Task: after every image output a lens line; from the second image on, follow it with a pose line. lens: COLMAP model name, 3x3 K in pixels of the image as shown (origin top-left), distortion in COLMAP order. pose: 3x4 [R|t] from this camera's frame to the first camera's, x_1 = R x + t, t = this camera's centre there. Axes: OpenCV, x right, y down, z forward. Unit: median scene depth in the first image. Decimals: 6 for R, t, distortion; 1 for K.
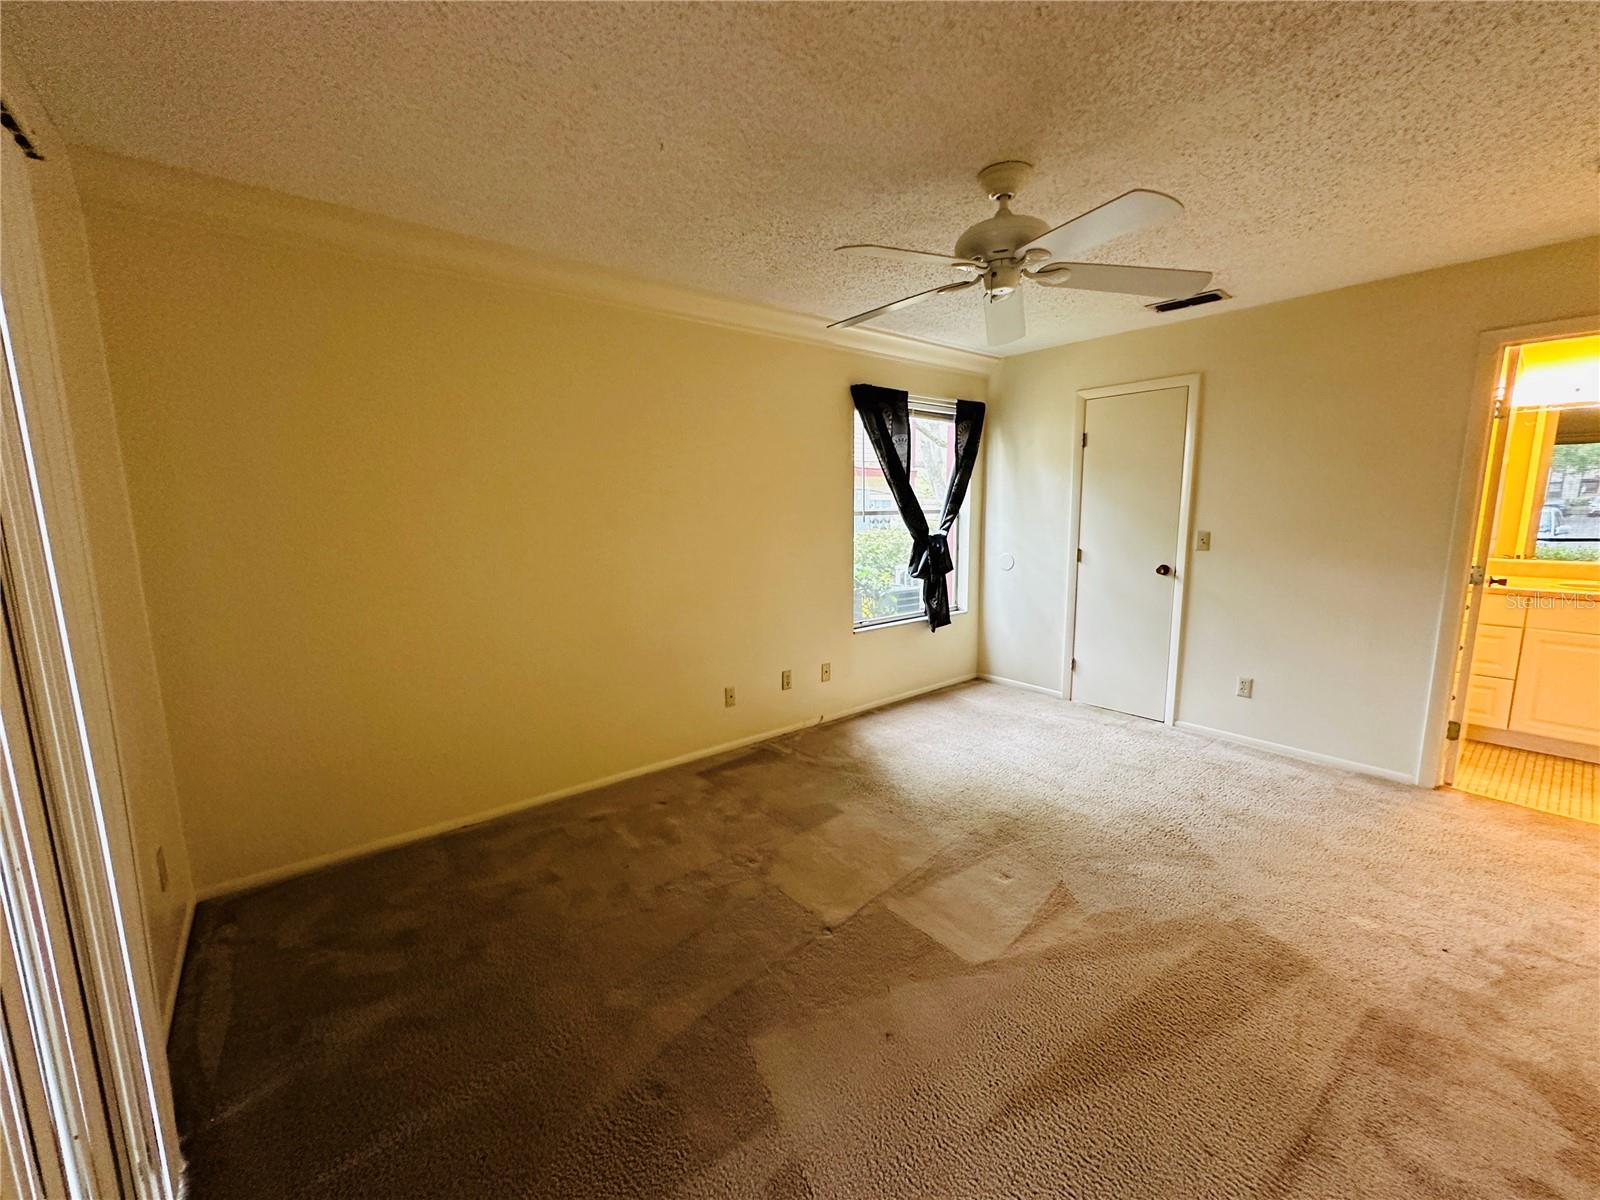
lens RADIAL K [[637.9, 0, 800.0], [0, 637.9, 600.0], [0, 0, 1]] dist [-0.003852, 0.000820]
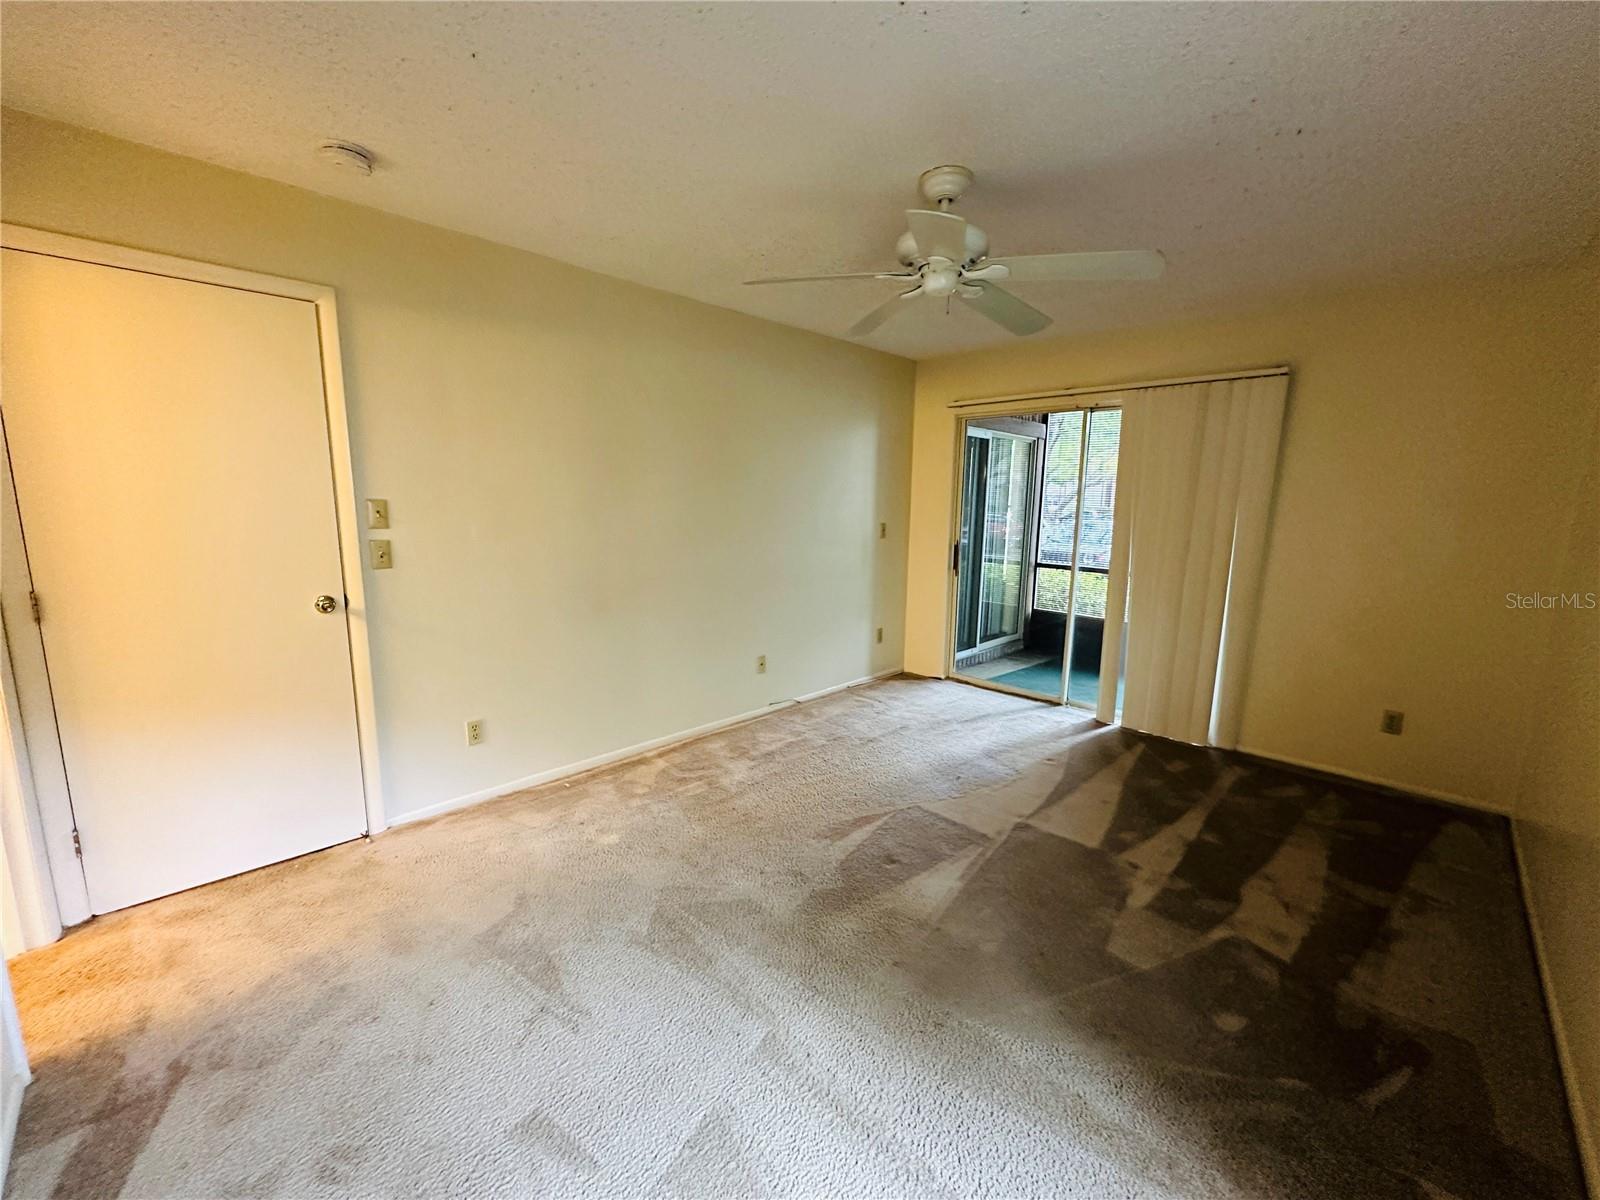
lens RADIAL K [[637.9, 0, 800.0], [0, 637.9, 600.0], [0, 0, 1]] dist [-0.003852, 0.000820]
pose [[-0.994098, 0.008026, -0.108187, 0.353850], [-0.025105, 0.953170, 0.301391, -0.171220], [0.105540, 0.302328, -0.947343, 1.126640]]
